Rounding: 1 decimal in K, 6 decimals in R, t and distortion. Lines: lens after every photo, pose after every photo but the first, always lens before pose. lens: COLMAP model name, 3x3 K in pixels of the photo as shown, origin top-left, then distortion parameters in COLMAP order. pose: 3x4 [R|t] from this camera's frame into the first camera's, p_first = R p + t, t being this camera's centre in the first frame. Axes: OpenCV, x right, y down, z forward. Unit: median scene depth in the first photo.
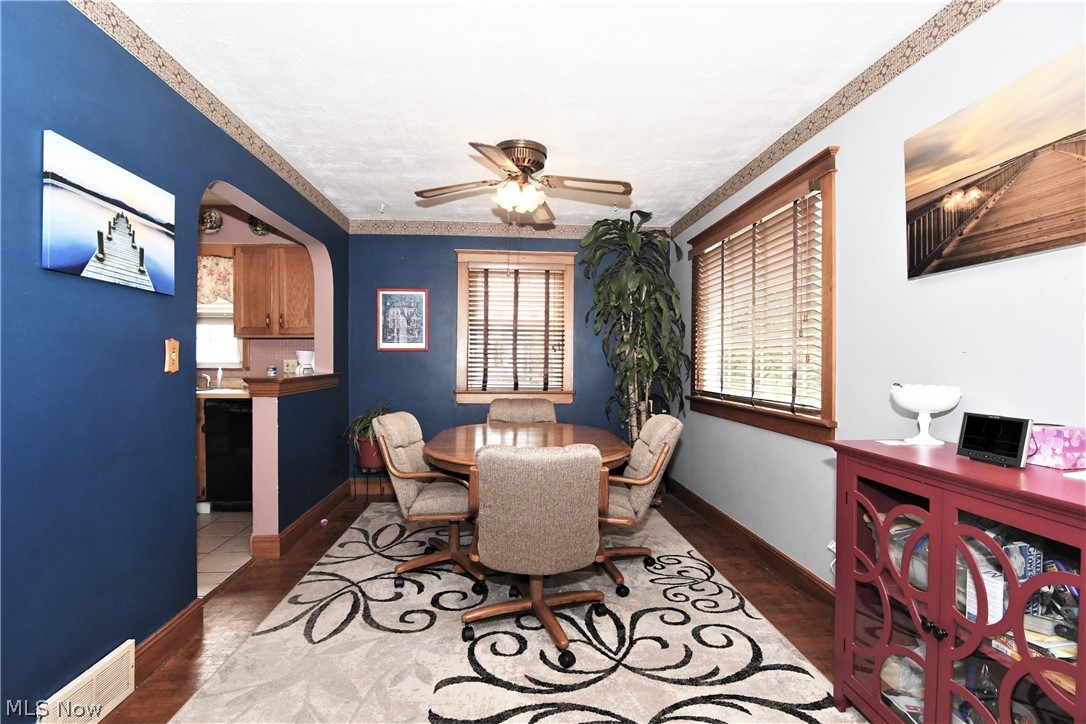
lens RADIAL K [[514.1, 0, 532.5], [0, 514.1, 361.2], [0, 0, 1]] dist [-0.002022, -0.023575]
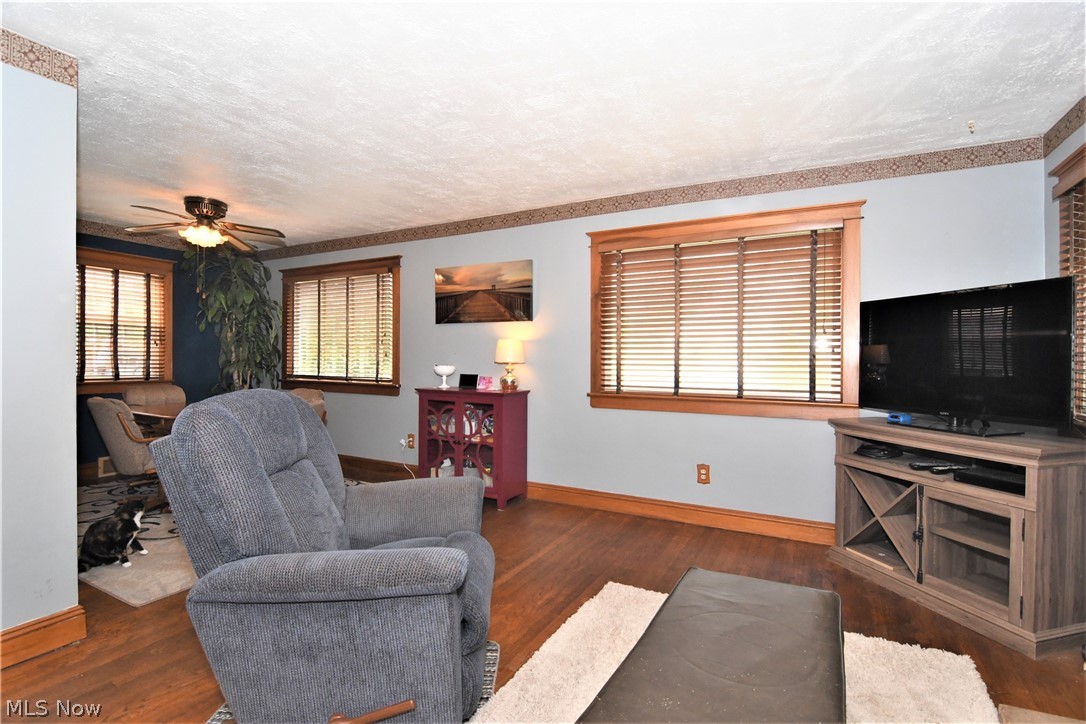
lens RADIAL K [[519.0, 0, 537.8], [0, 519.0, 364.0], [0, 0, 1]] dist [-0.003167, -0.014087]
pose [[0.529048, -0.005890, 0.848571, -0.932641], [-0.008664, 0.999886, 0.012342, 0.000584], [-0.848548, -0.013882, 0.528937, -0.627267]]
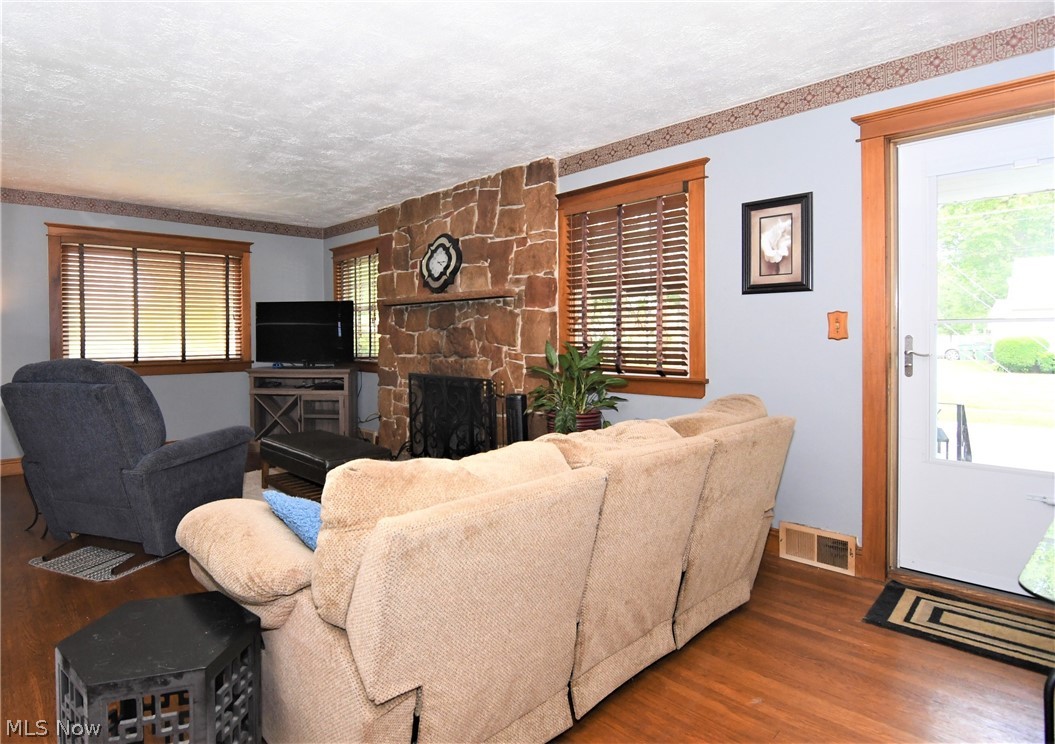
lens RADIAL K [[568.7, 0, 446.9], [0, 568.7, 339.7], [0, 0, 1]] dist [0.001362, 0.000344]
pose [[-0.602532, -0.006270, 0.798070, -1.942888], [0.000777, 0.999964, 0.008444, 0.000336], [-0.798094, 0.005708, -0.602505, 0.239310]]
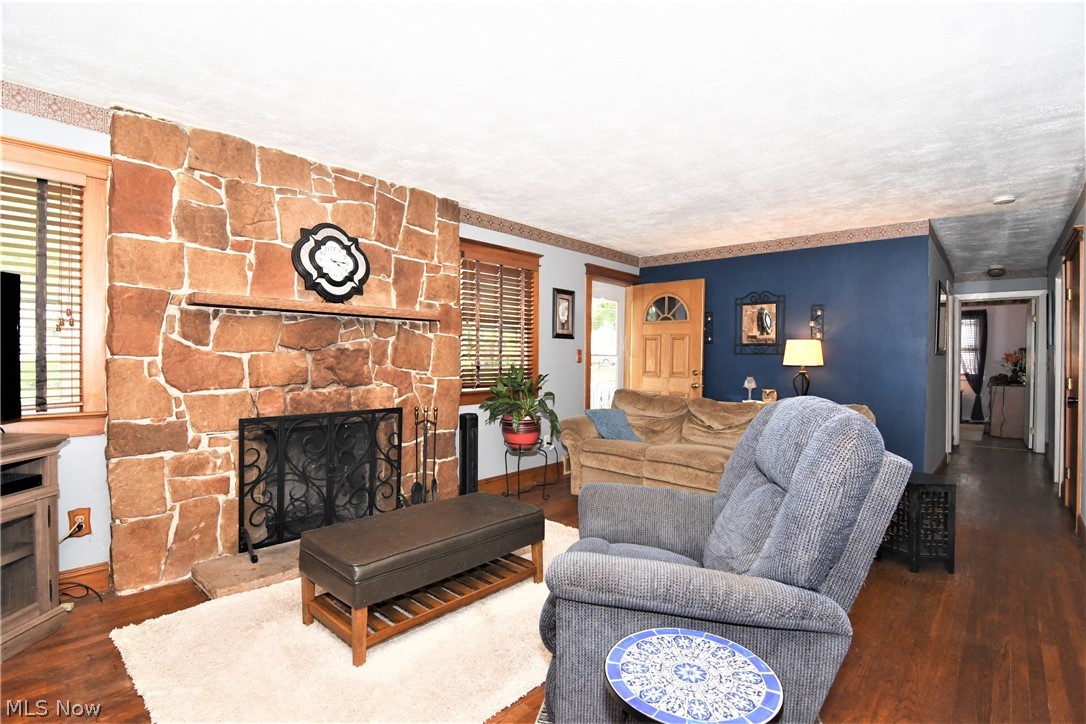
lens RADIAL K [[519.0, 0, 537.8], [0, 519.0, 364.0], [0, 0, 1]] dist [-0.003167, -0.014087]
pose [[-0.714209, -0.000332, -0.699932, 0.270681], [-0.005636, 0.999970, 0.005276, 0.005351], [0.699910, 0.007713, -0.714190, 0.409070]]
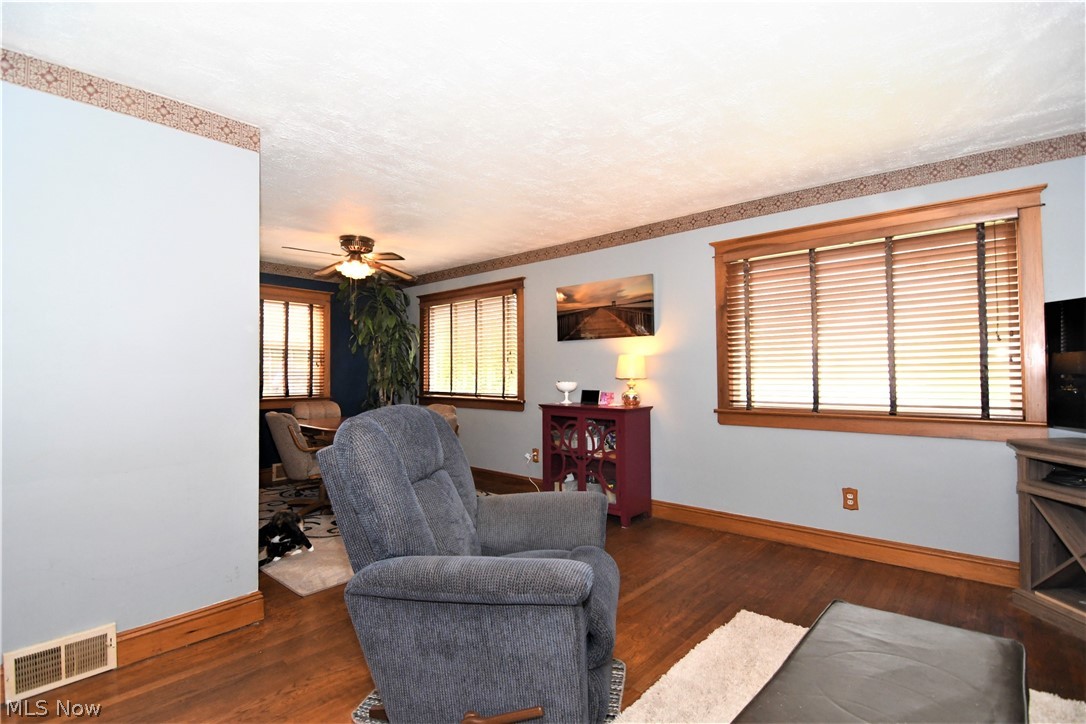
lens RADIAL K [[519.0, 0, 537.8], [0, 519.0, 364.0], [0, 0, 1]] dist [-0.003167, -0.014087]
pose [[0.710082, 0.008781, 0.704064, -0.944017], [0.004934, 0.999836, -0.017446, -0.000414], [-0.704101, 0.015862, 0.709922, -0.634711]]
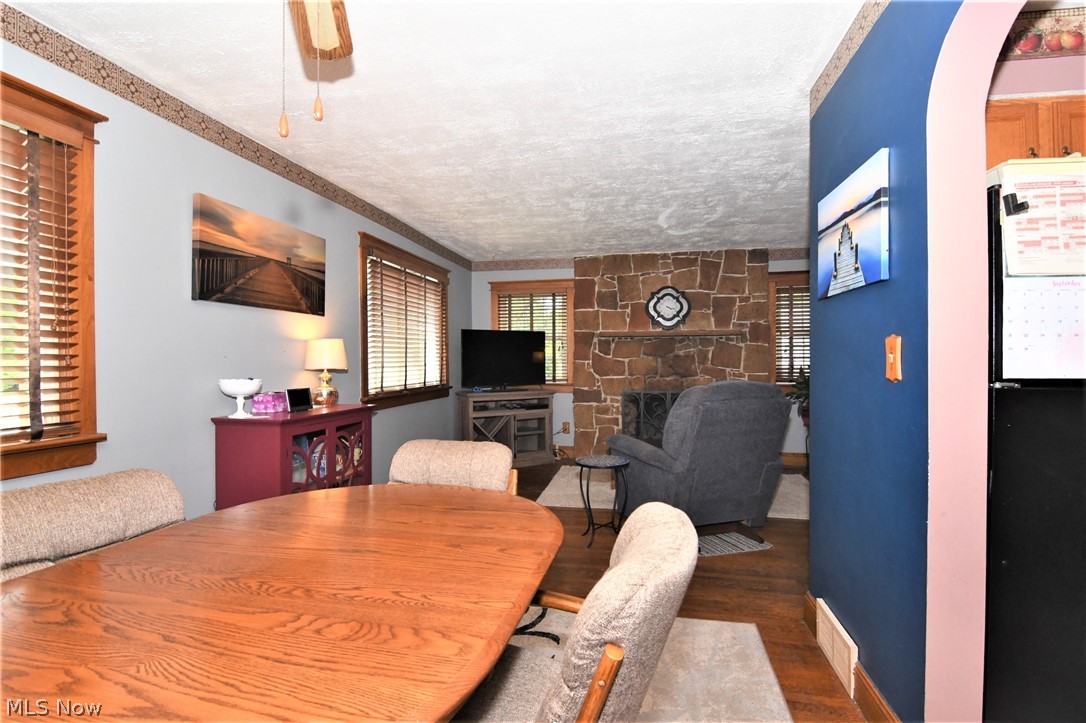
lens RADIAL K [[519.0, 0, 537.8], [0, 519.0, 363.5], [0, 0, 1]] dist [-0.003167, -0.014087]
pose [[-0.966263, -0.001283, 0.257553, -0.345147], [0.000900, 0.999965, 0.008357, -0.007711], [-0.257554, 0.008307, -0.966228, 1.615681]]
